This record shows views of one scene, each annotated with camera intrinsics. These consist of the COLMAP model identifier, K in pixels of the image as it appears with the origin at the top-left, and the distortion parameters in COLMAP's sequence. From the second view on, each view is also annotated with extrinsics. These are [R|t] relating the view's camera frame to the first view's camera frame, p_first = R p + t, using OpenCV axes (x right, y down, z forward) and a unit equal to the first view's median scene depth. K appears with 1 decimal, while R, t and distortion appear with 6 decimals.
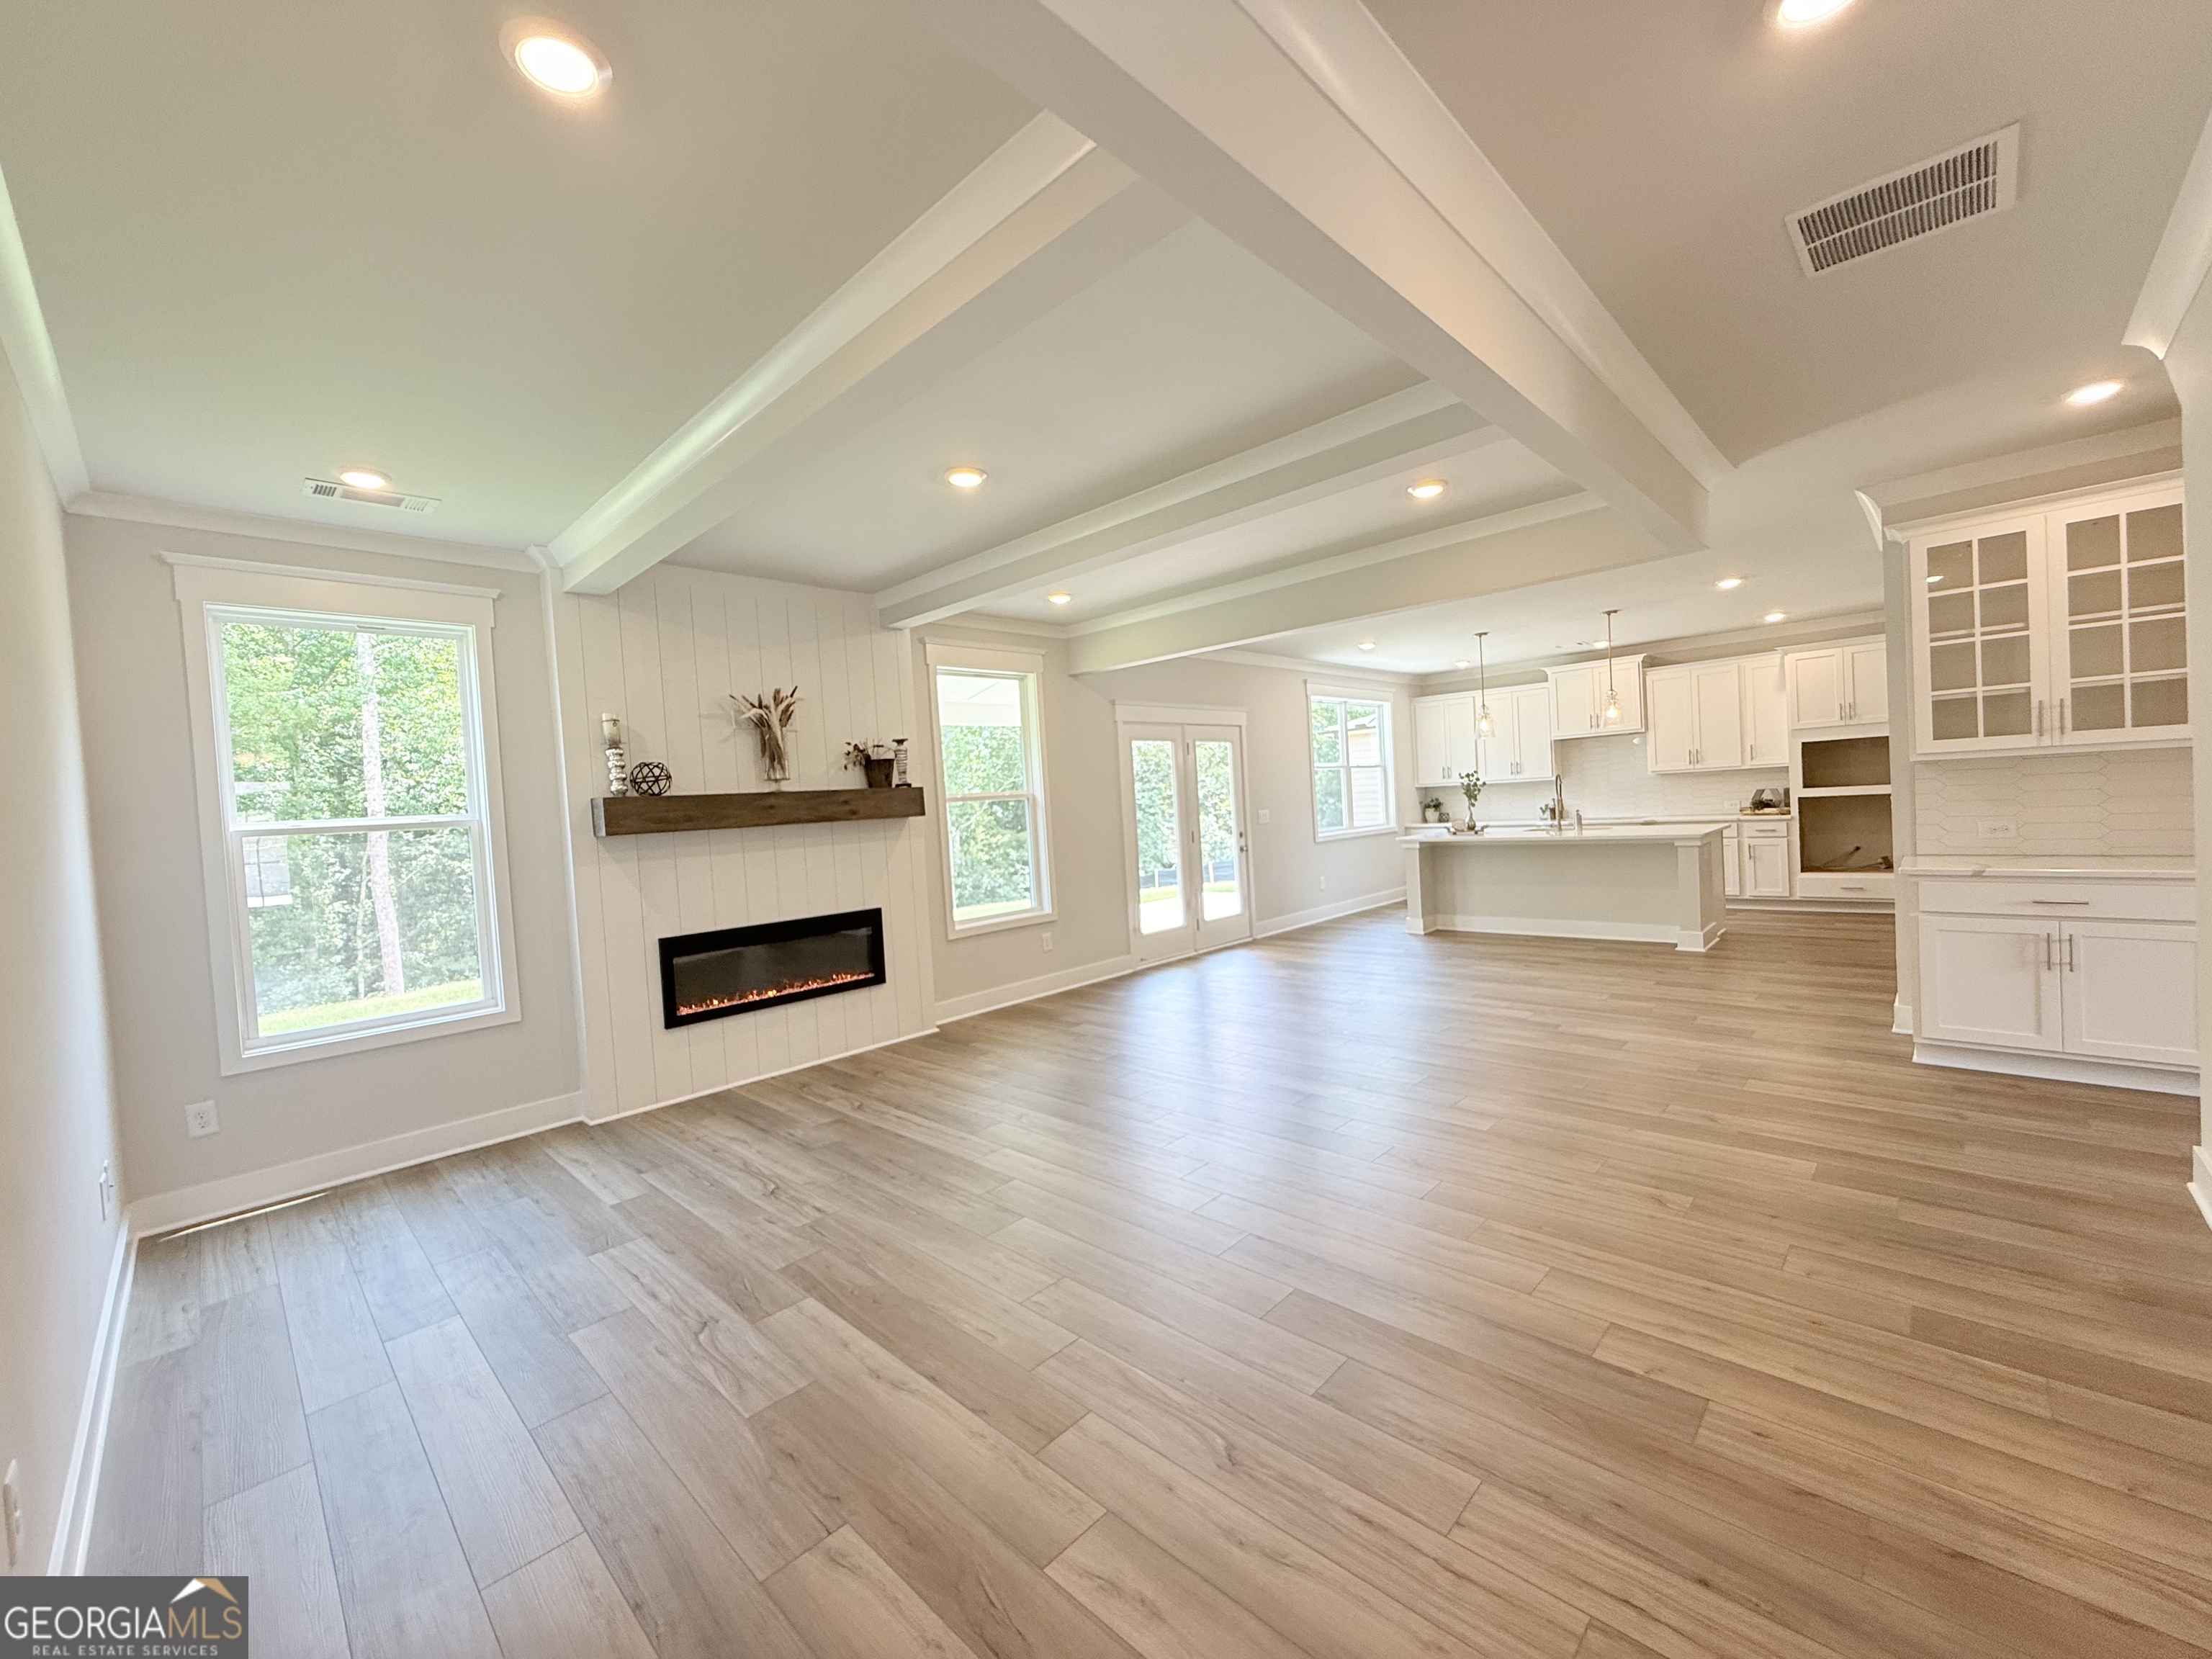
lens RADIAL K [[886.4, 0, 1101.1], [0, 886.4, 822.2], [0, 0, 1]] dist [-0.000687, 0.000127]
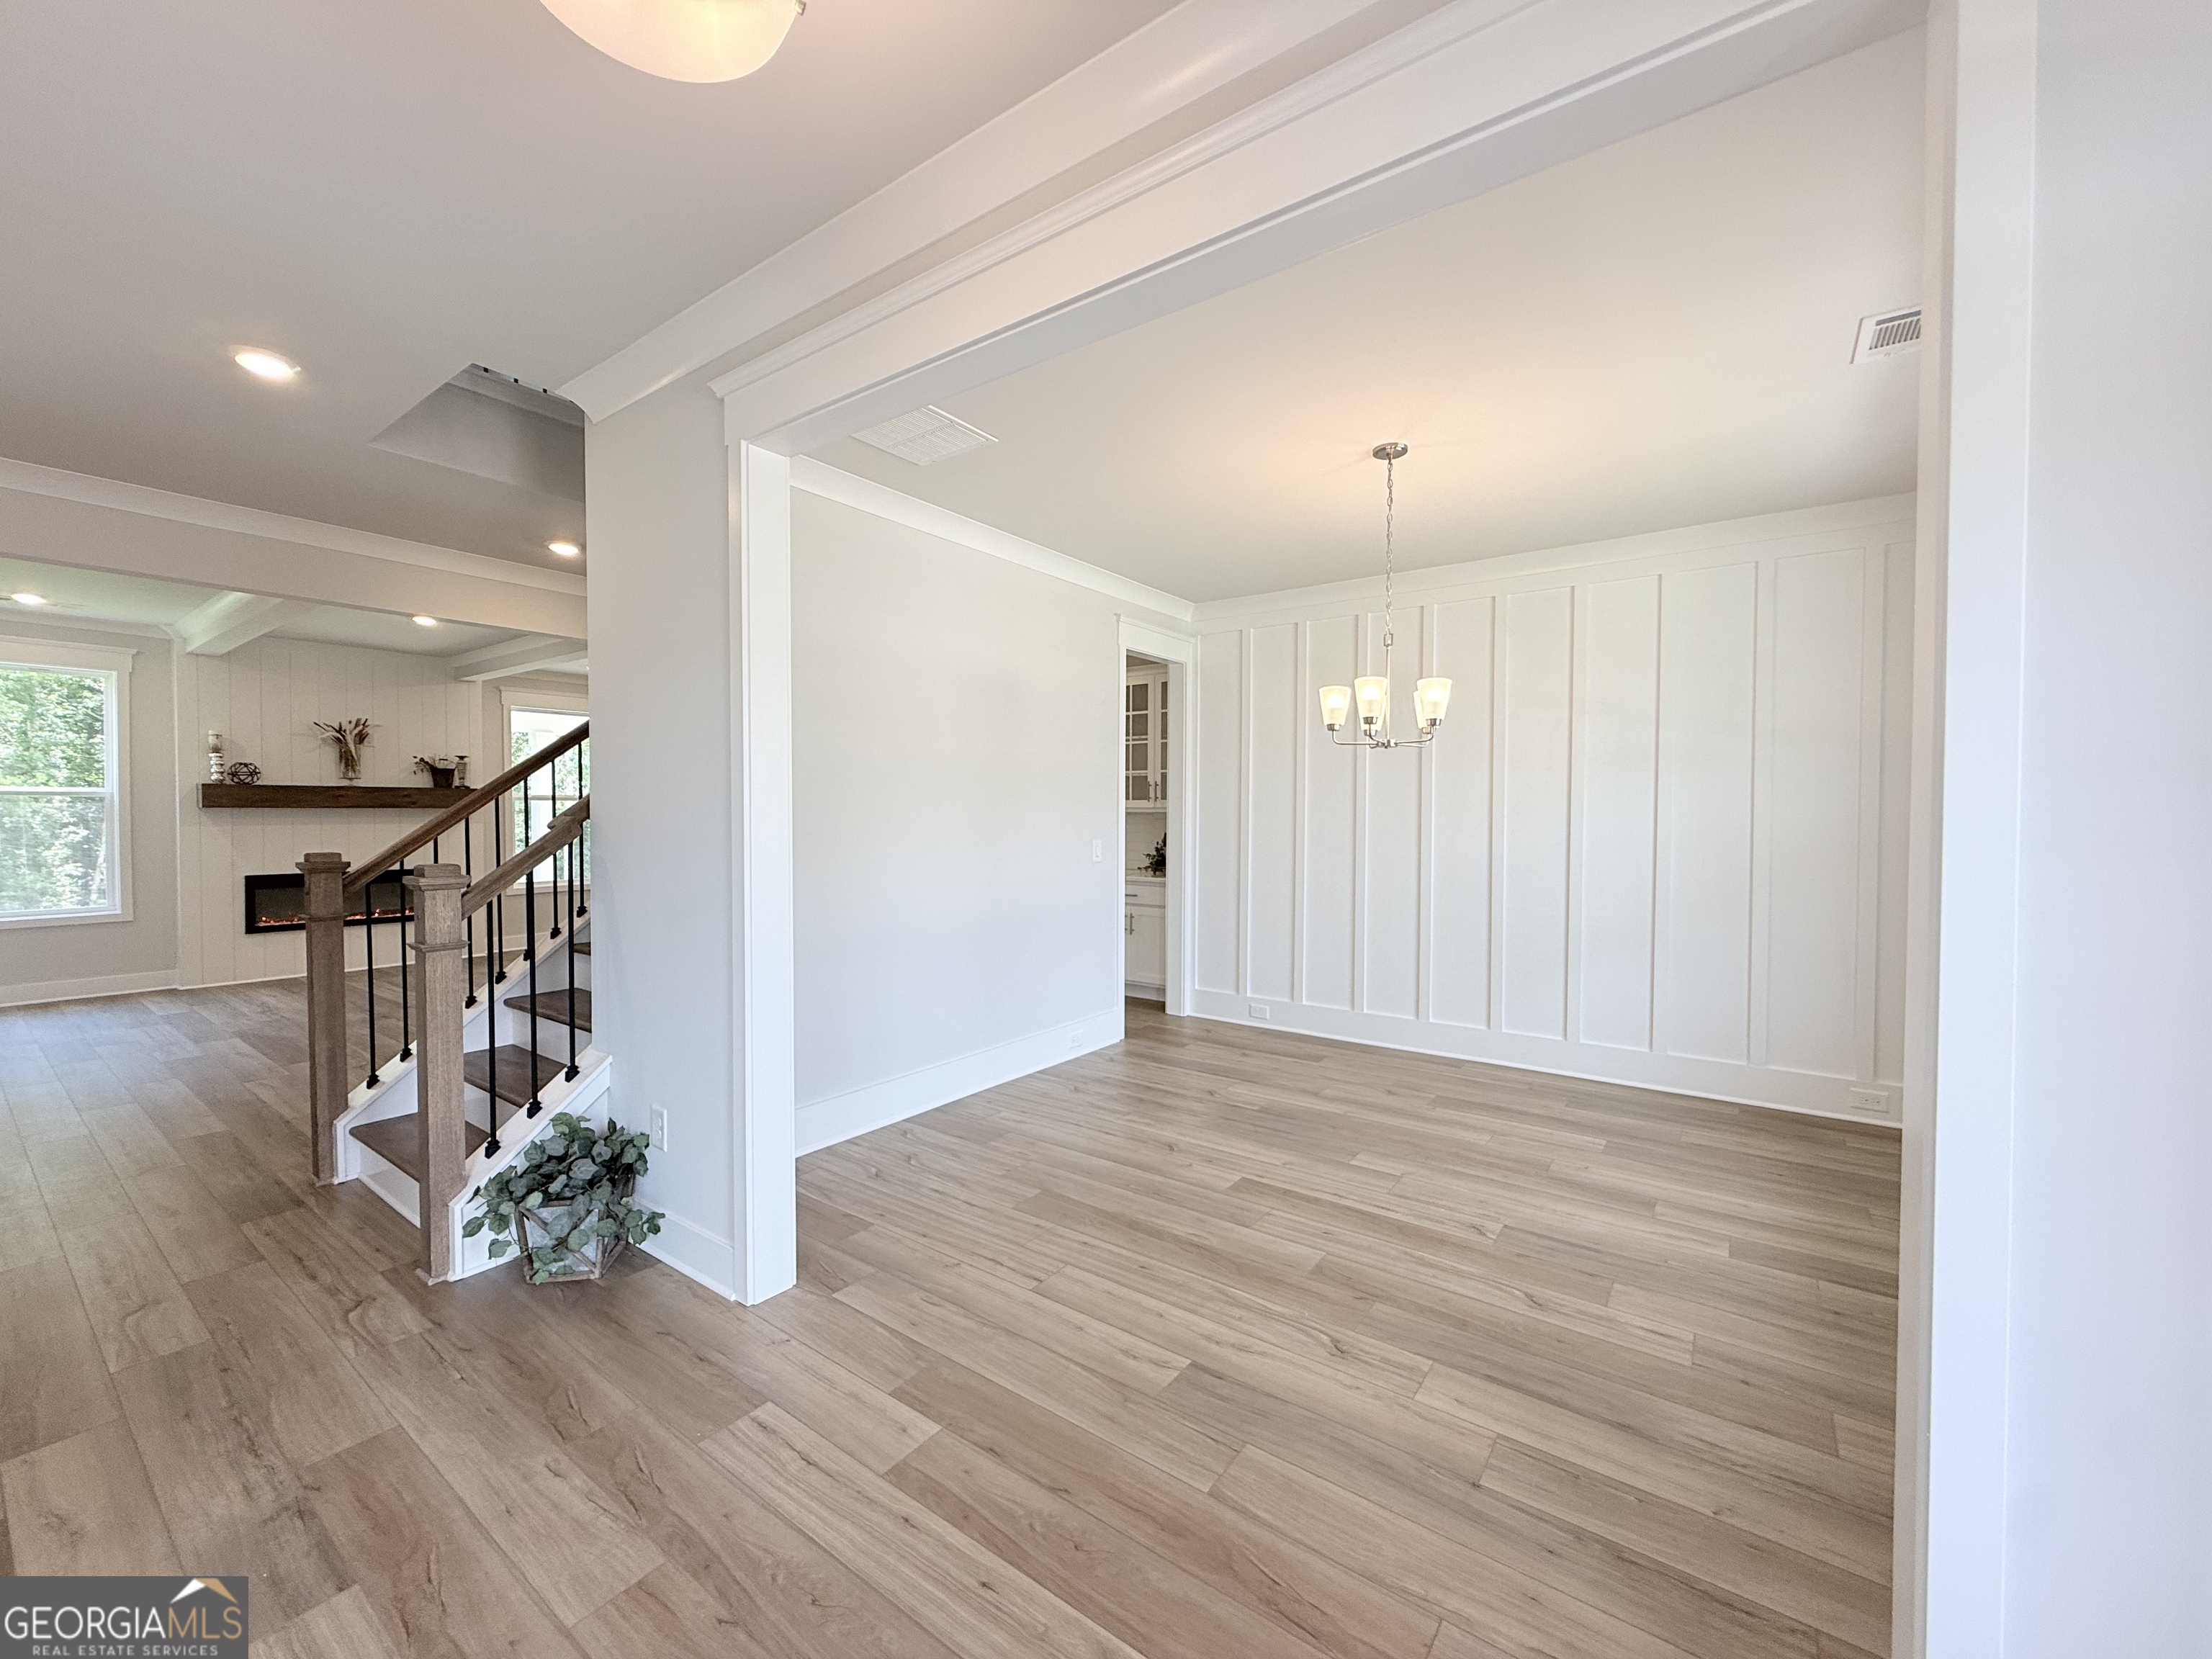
lens RADIAL K [[881.9, 0, 1101.5], [0, 881.9, 827.5], [0, 0, 1]] dist [-0.001572, 0.000680]
pose [[0.988446, 0.058225, 0.139942, 0.756998], [-0.057453, 0.998302, -0.009558, -0.024874], [-0.140261, 0.001408, 0.990114, -0.736052]]
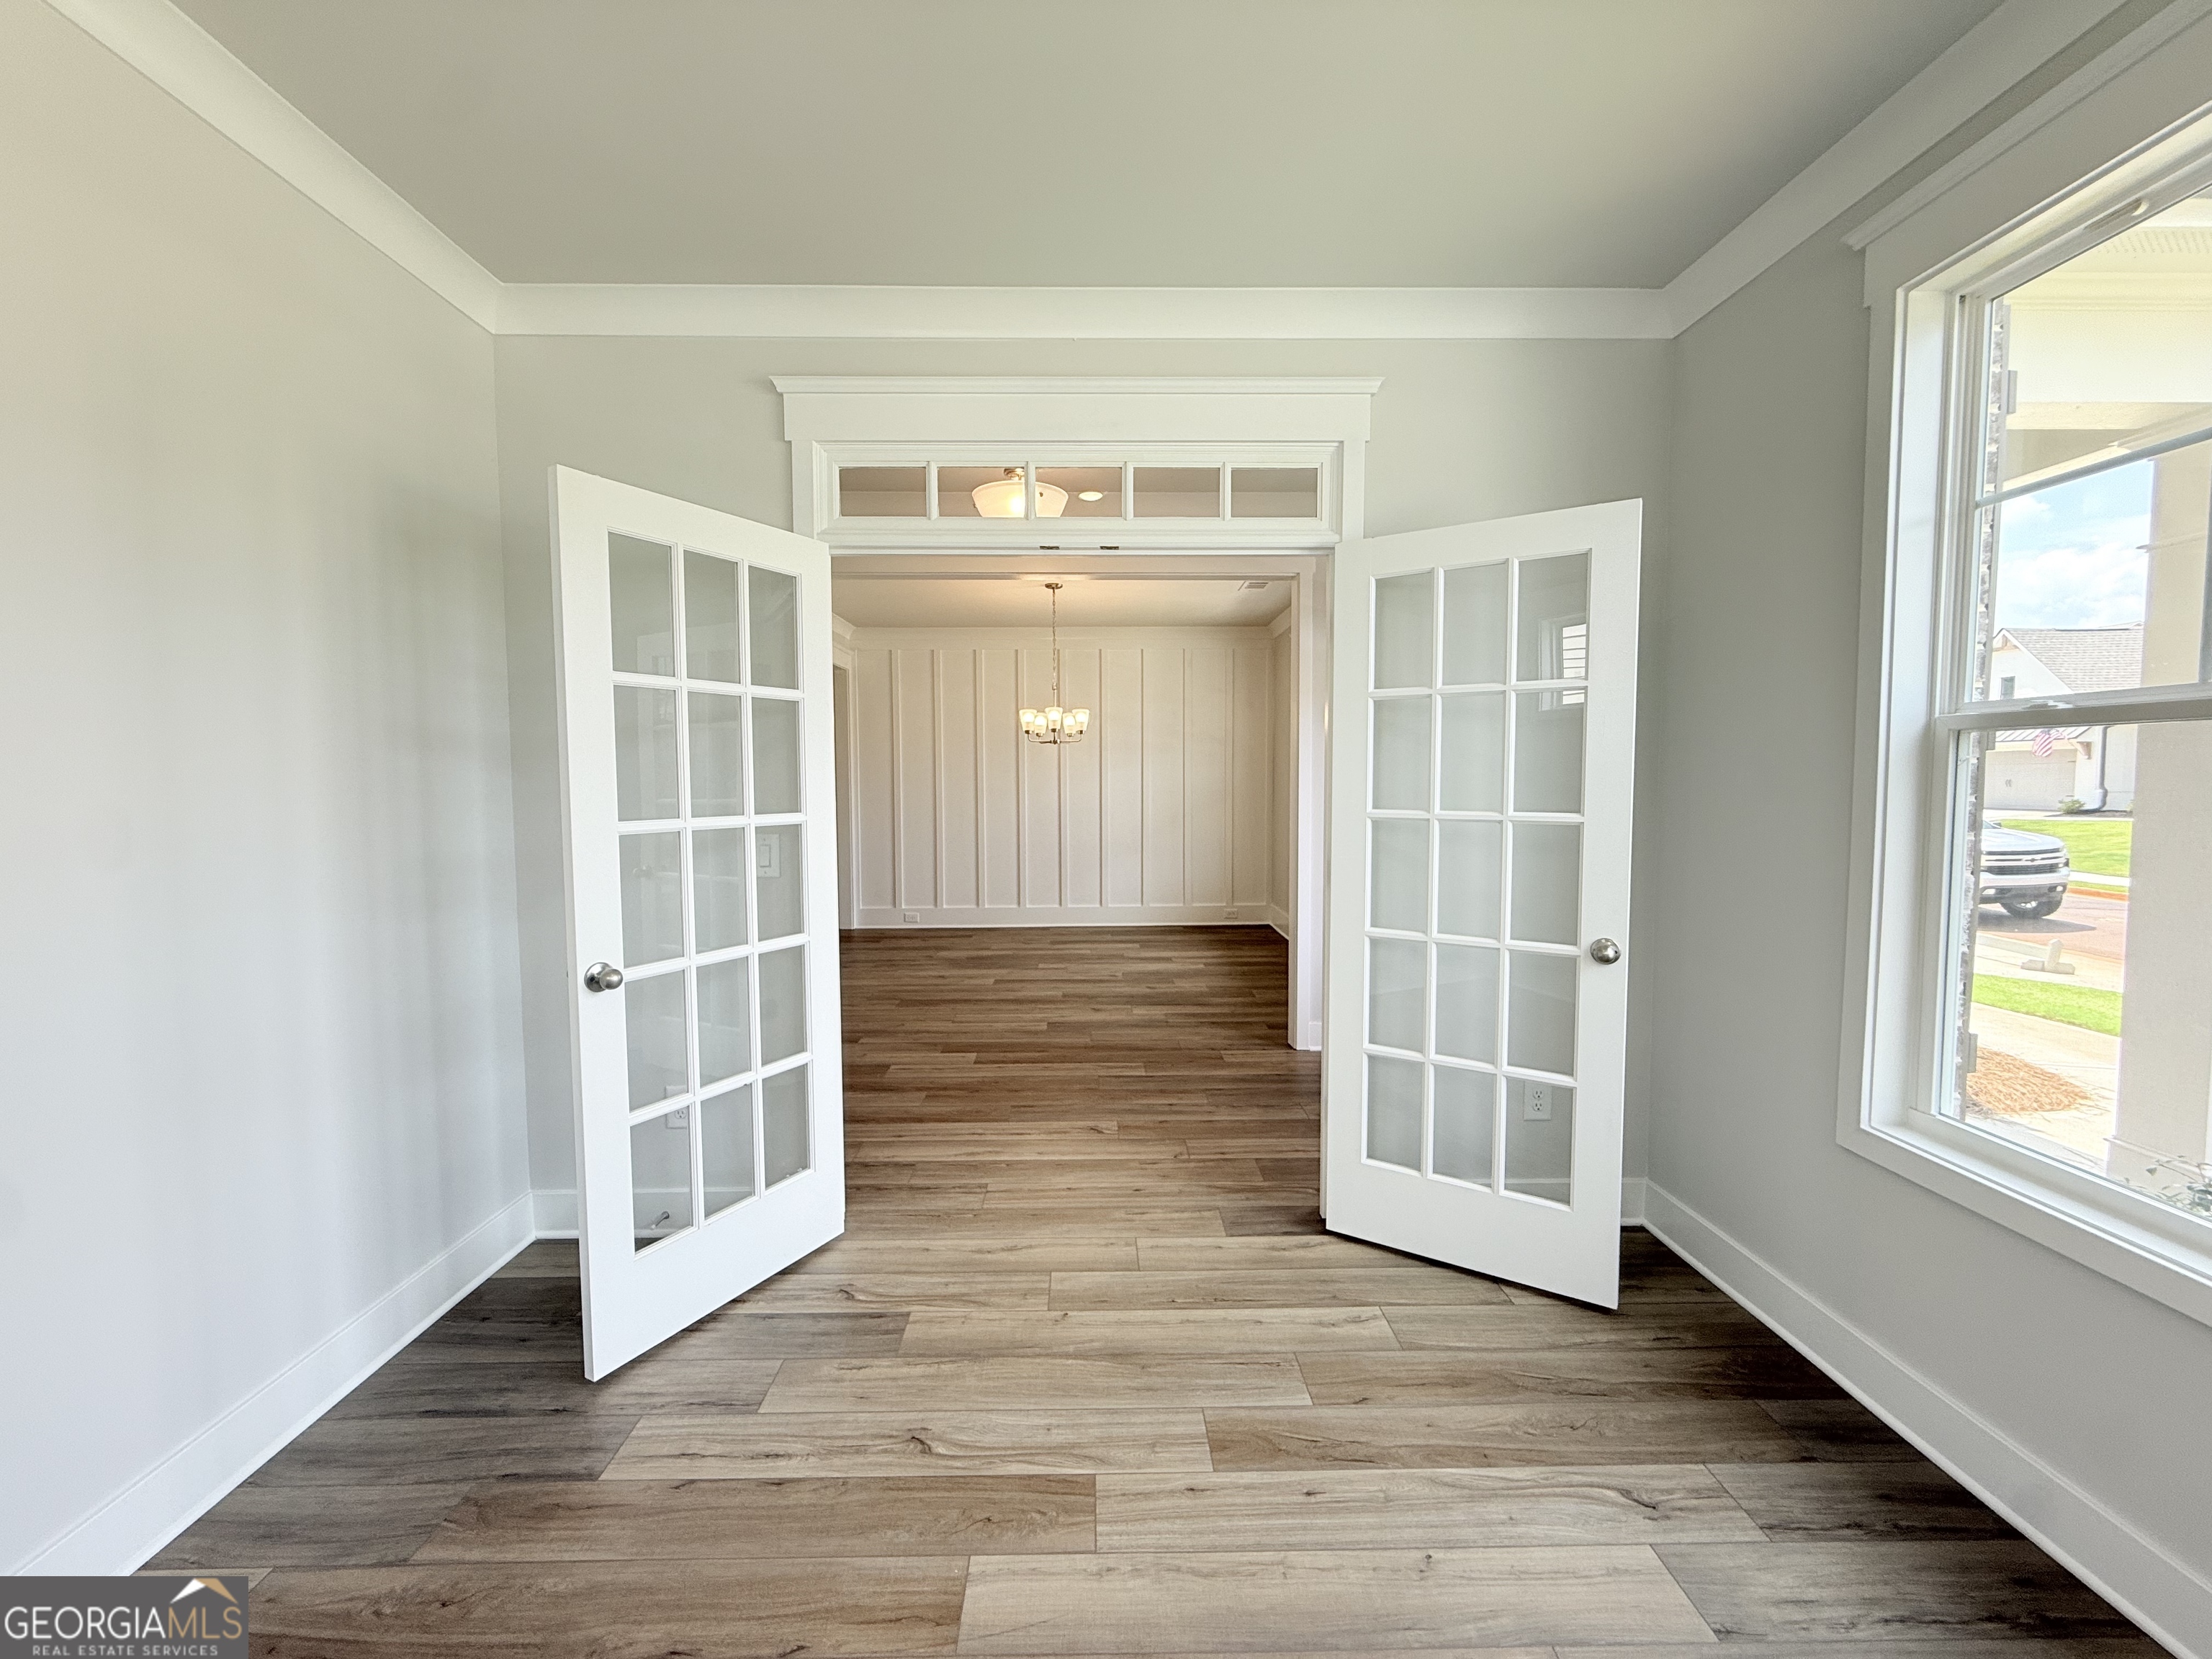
lens RADIAL K [[881.9, 0, 1101.5], [0, 881.9, 827.5], [0, 0, 1]] dist [-0.001572, 0.000680]
pose [[0.705962, 0.013518, 0.708120, 0.159279], [-0.019071, 0.999818, -0.000073, 0.018445], [-0.707993, -0.013453, 0.706092, -1.078595]]
